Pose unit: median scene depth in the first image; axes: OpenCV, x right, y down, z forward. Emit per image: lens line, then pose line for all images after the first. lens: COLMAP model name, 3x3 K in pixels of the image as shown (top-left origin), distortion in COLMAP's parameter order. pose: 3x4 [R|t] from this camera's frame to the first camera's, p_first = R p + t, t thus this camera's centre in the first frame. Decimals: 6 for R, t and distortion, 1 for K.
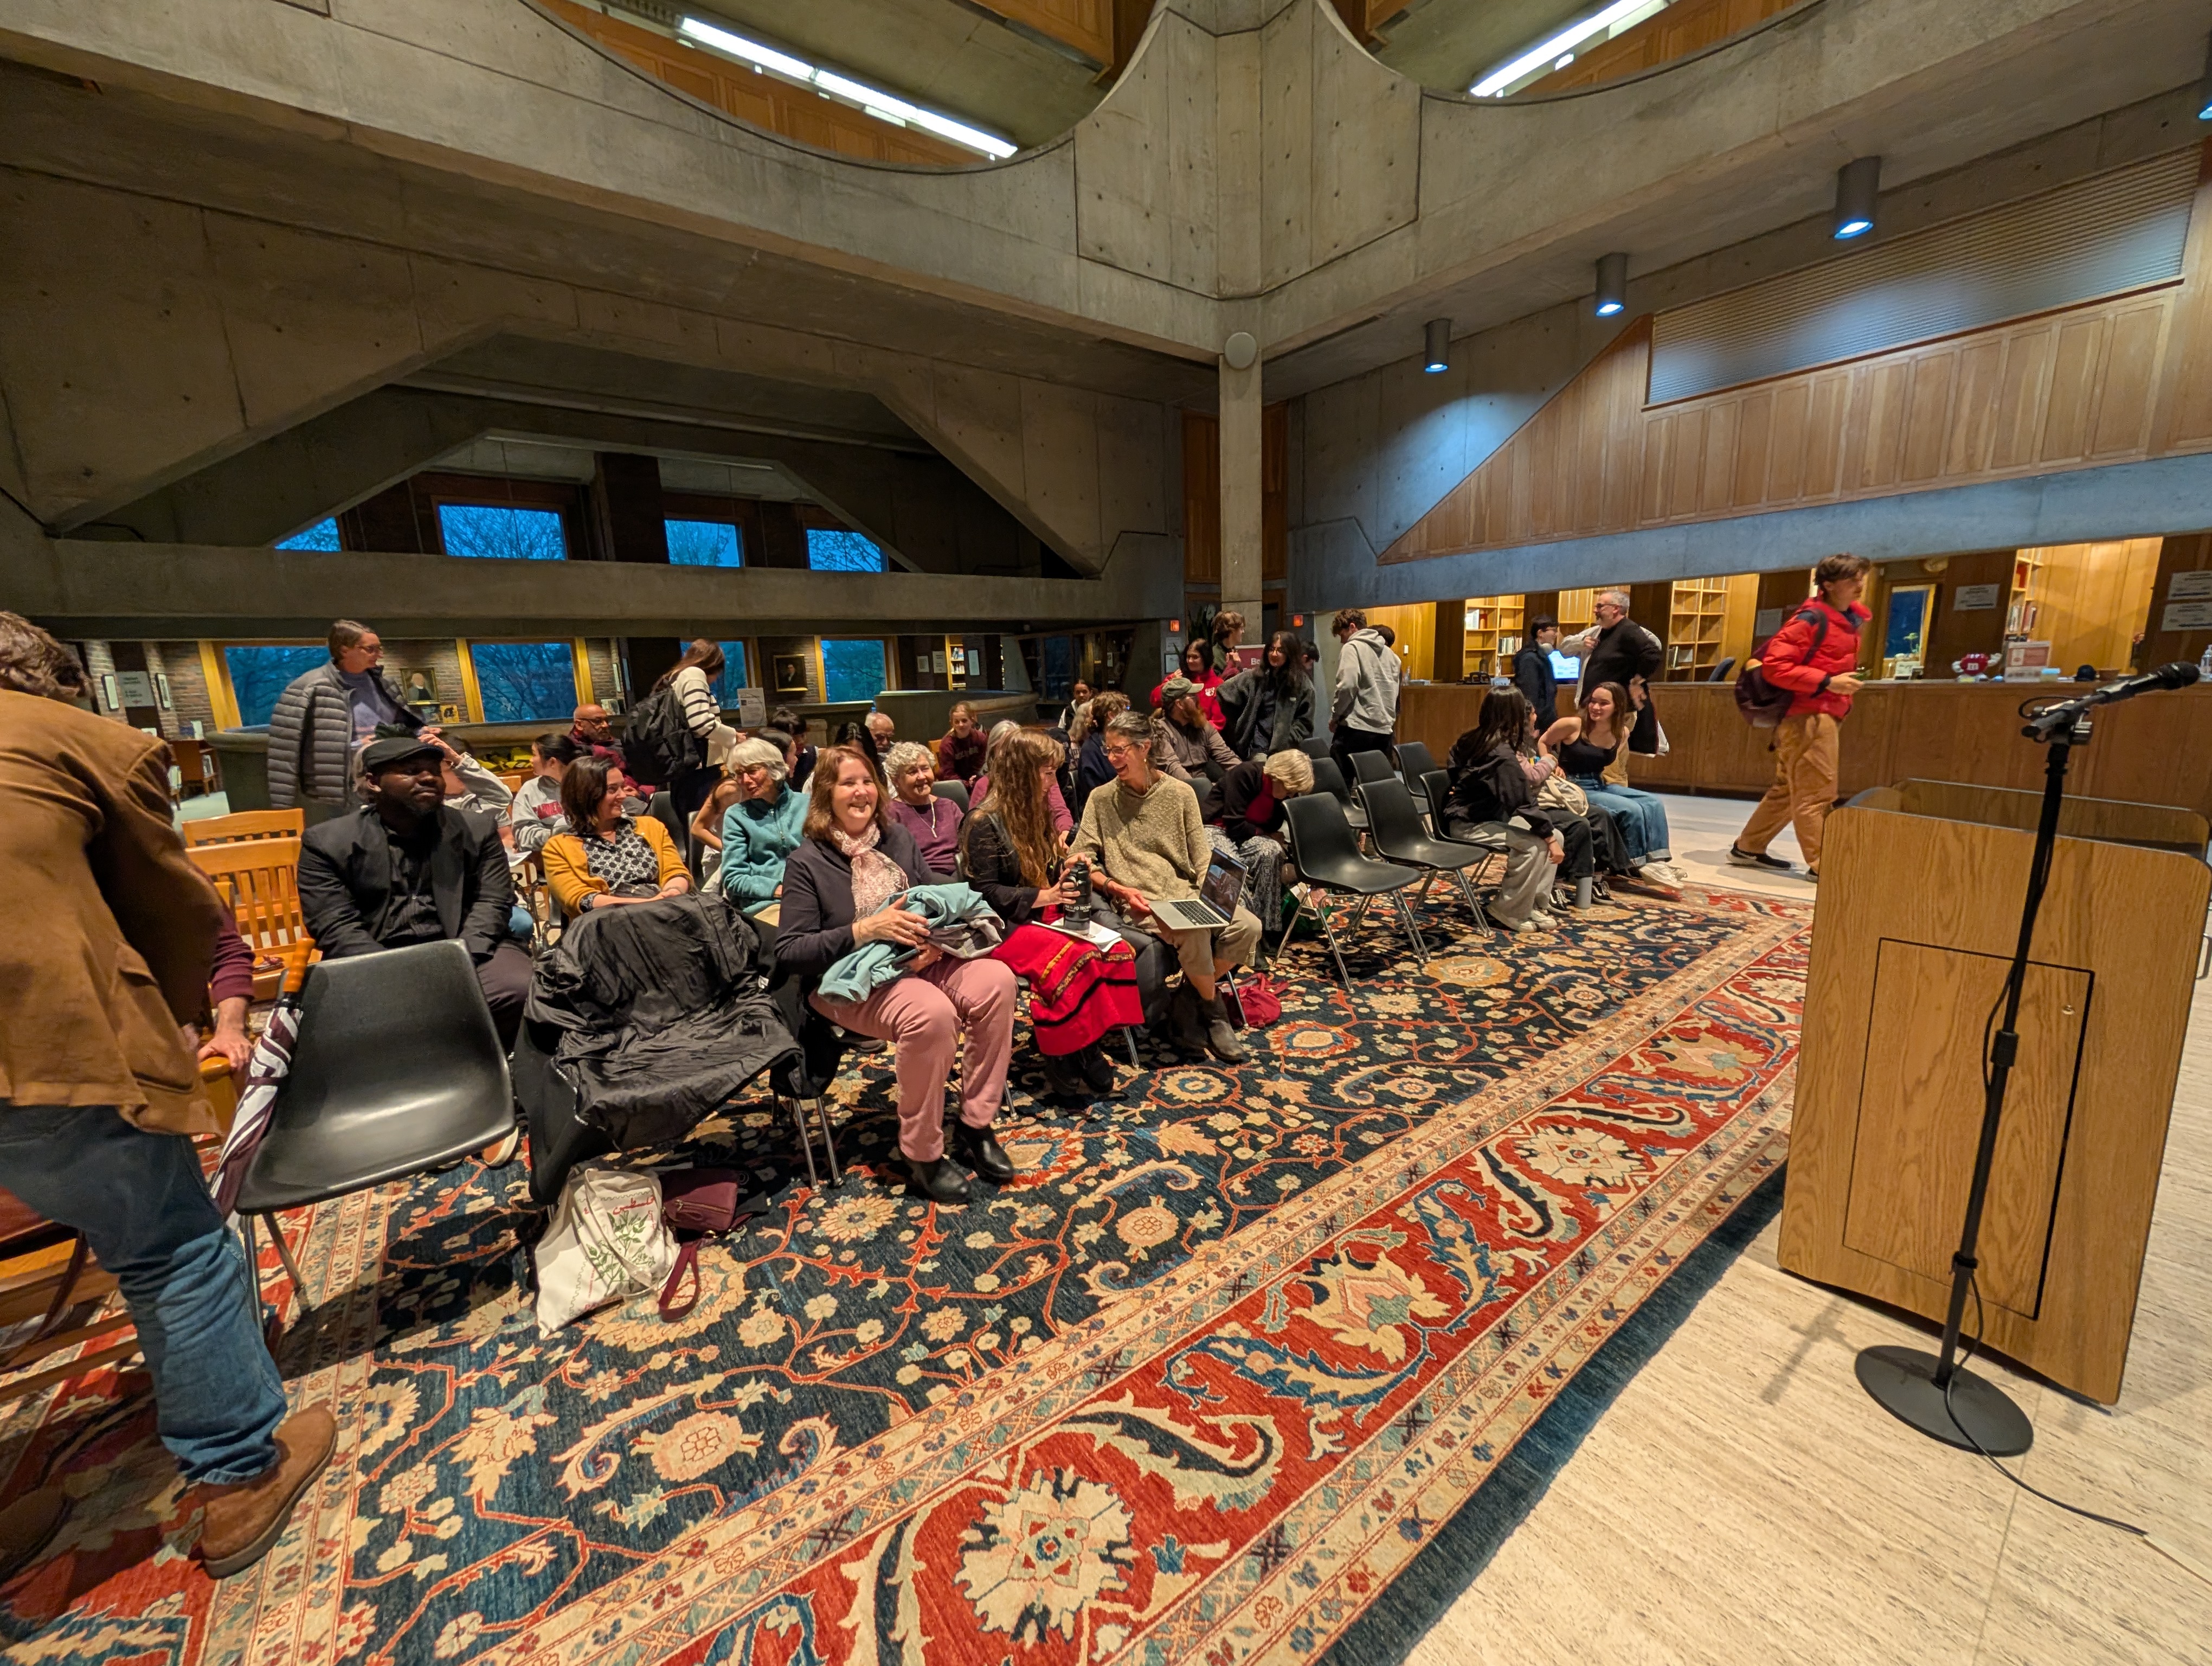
lens RADIAL K [[842.6, 0, 1112.1], [0, 842.6, 845.7], [0, 0, 1]] dist [-0.003154, 0.001617]
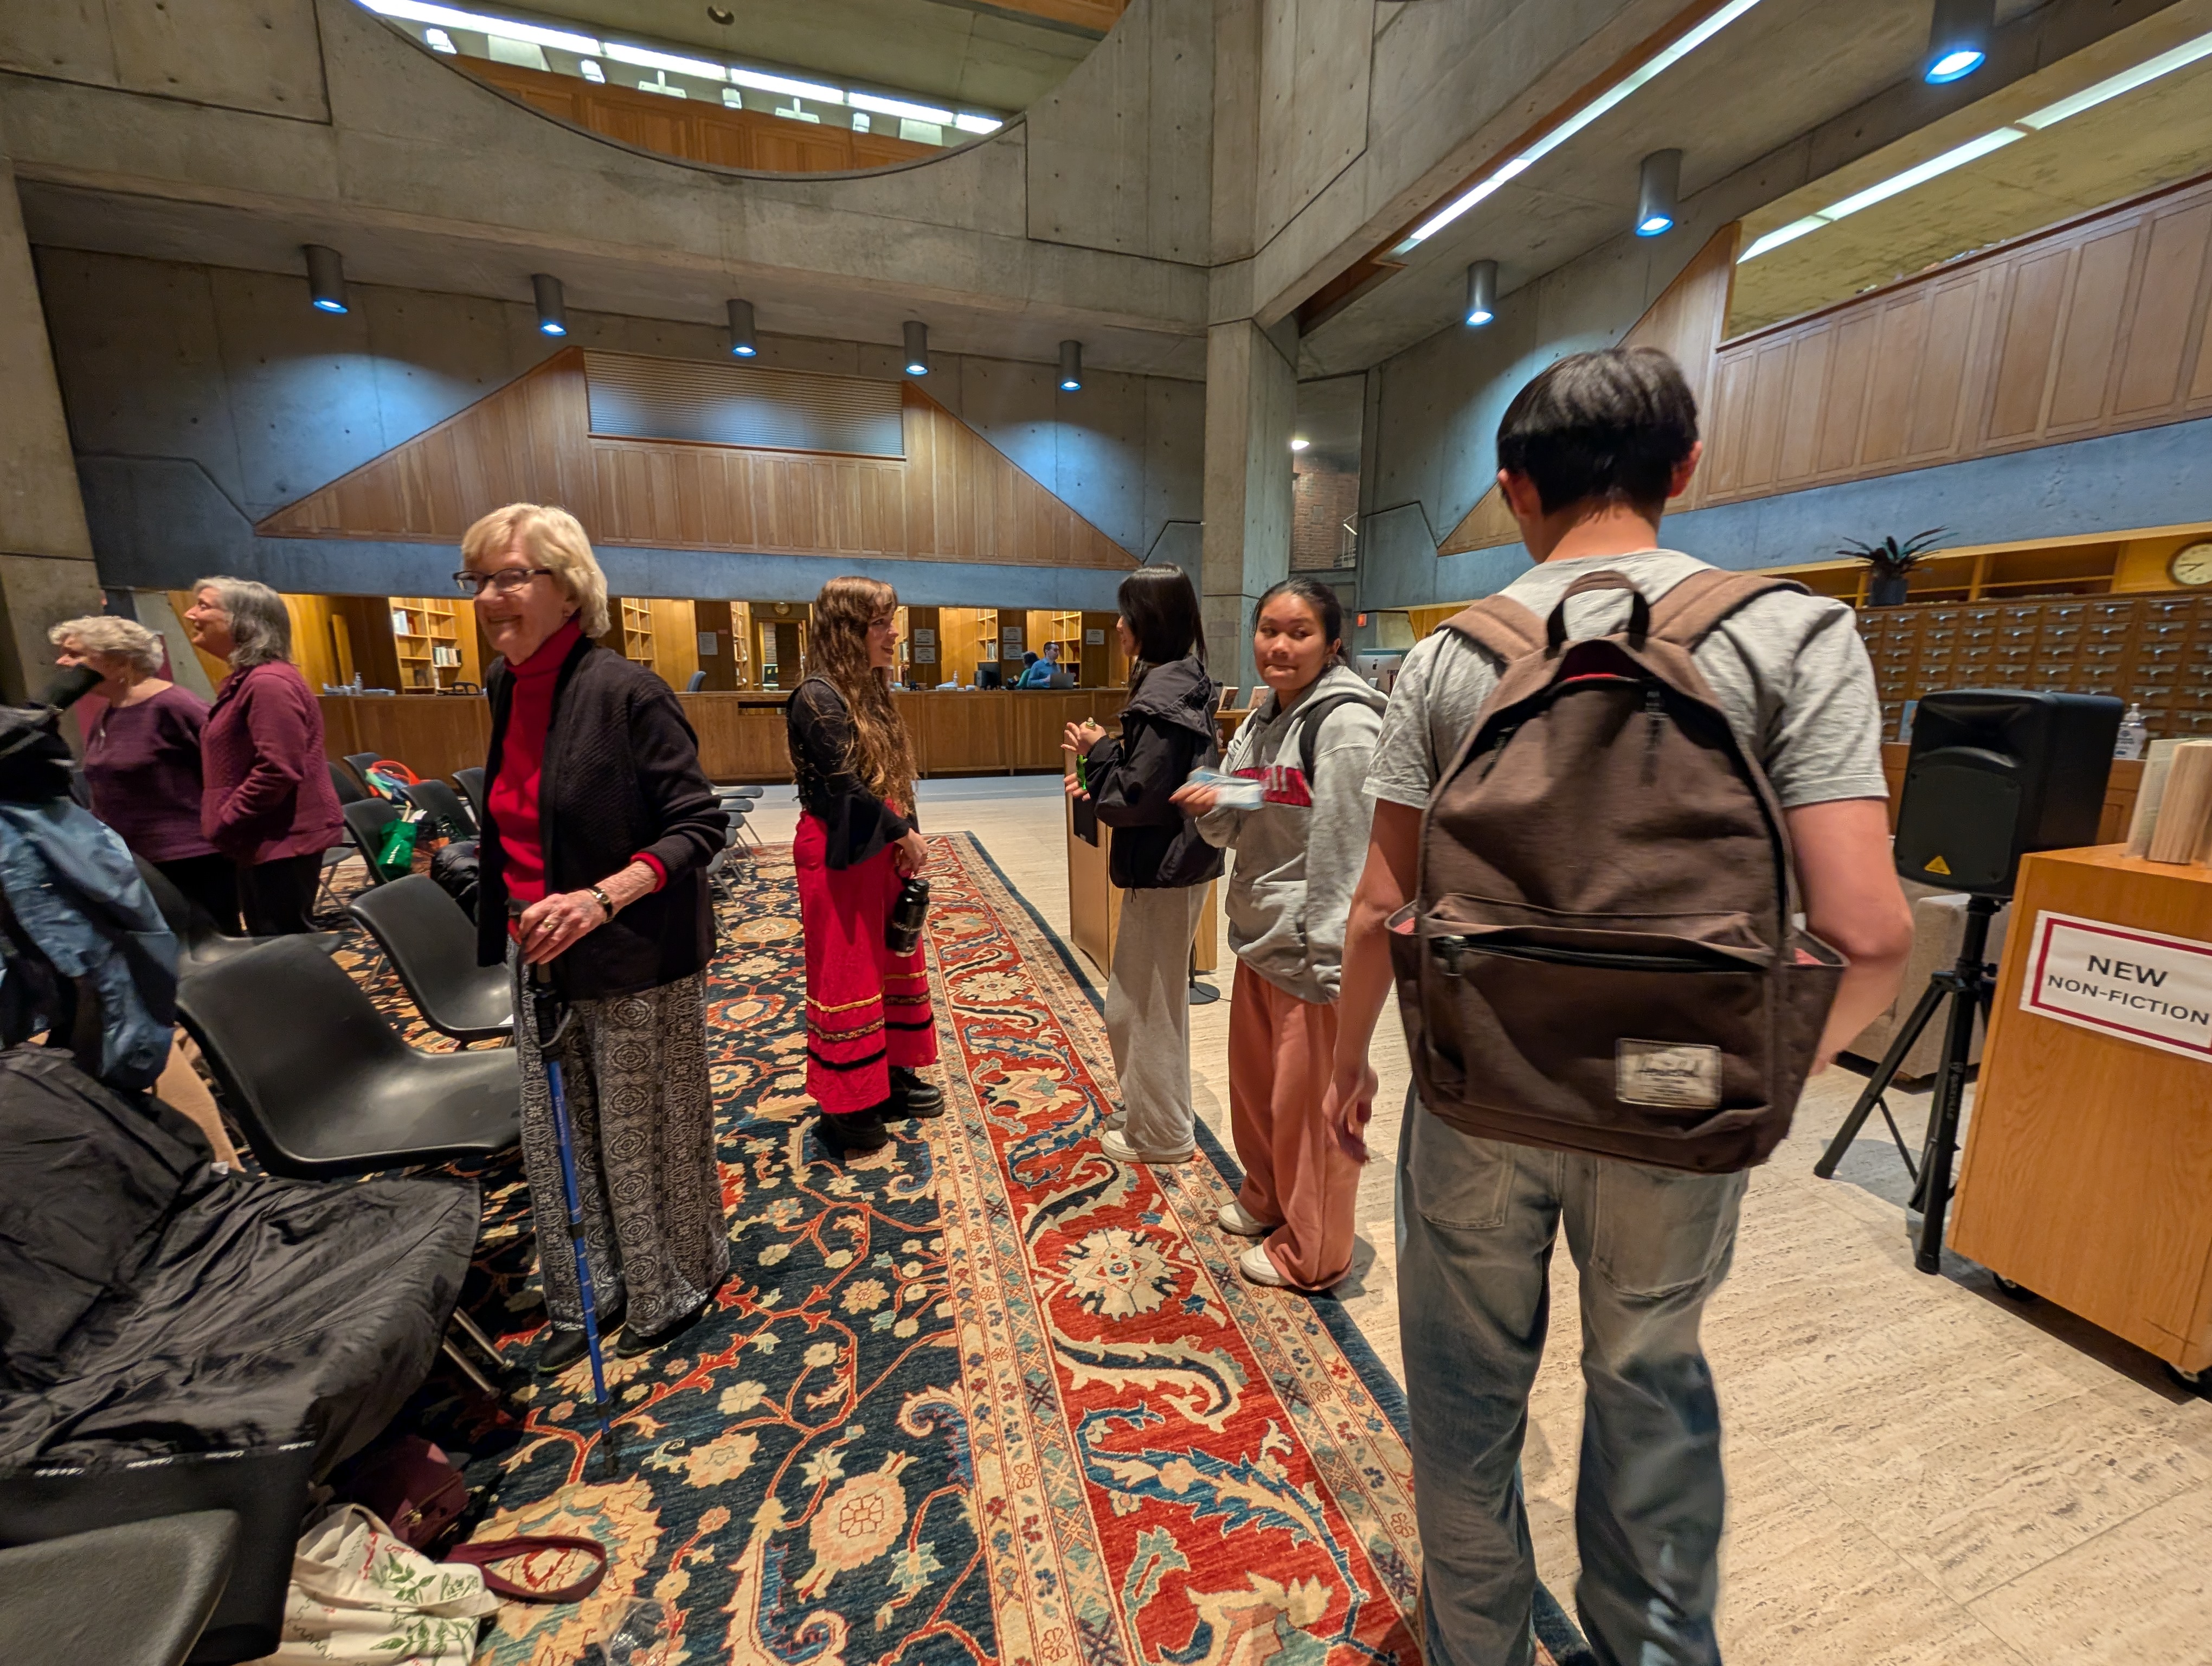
lens RADIAL K [[842.6, 0, 1104.9], [0, 842.6, 847.7], [0, 0, 1]] dist [-0.003154, 0.001617]
pose [[0.329189, -0.161832, 0.930293, -0.688654], [0.181904, 0.977619, 0.105697, 0.005897], [-0.926577, 0.134430, 0.351259, 0.244052]]
